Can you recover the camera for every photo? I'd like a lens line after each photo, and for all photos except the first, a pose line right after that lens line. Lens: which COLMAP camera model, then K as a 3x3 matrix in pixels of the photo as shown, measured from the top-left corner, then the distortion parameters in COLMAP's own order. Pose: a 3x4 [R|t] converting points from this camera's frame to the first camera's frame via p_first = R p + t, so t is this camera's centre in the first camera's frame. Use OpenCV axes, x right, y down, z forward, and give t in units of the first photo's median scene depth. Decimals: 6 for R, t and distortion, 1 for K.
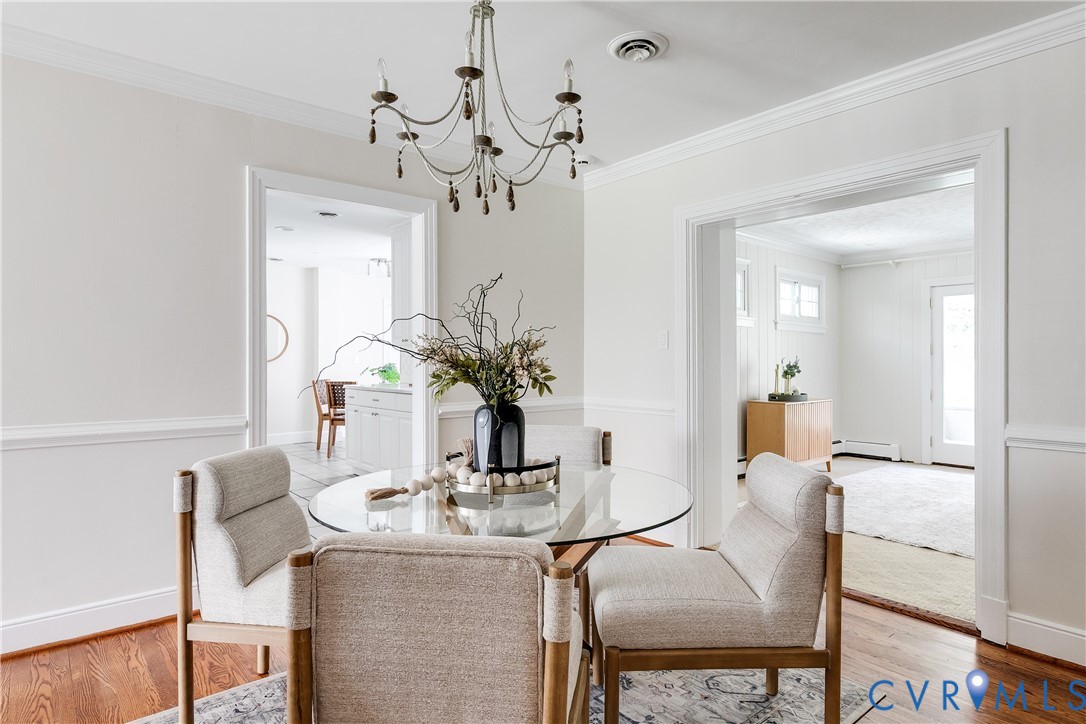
lens RADIAL K [[621.8, 0, 545.6], [0, 621.8, 361.2], [0, 0, 1]] dist [-0.001282, 0.000050]
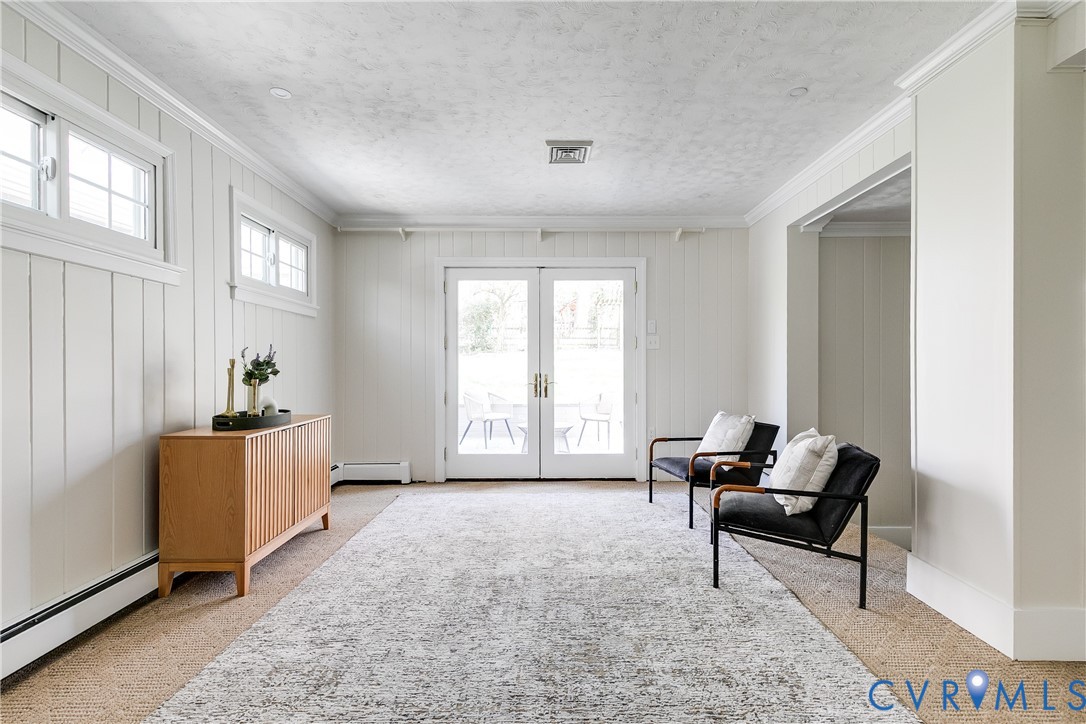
lens RADIAL K [[495.5, 0, 545.9], [0, 495.5, 363.7], [0, 0, 1]] dist [0.004020, 0.000104]
pose [[0.638067, -0.001663, 0.769979, 0.213711], [0.003582, 0.999993, -0.000809, 0.010004], [-0.769973, 0.003274, 0.638069, 0.514166]]
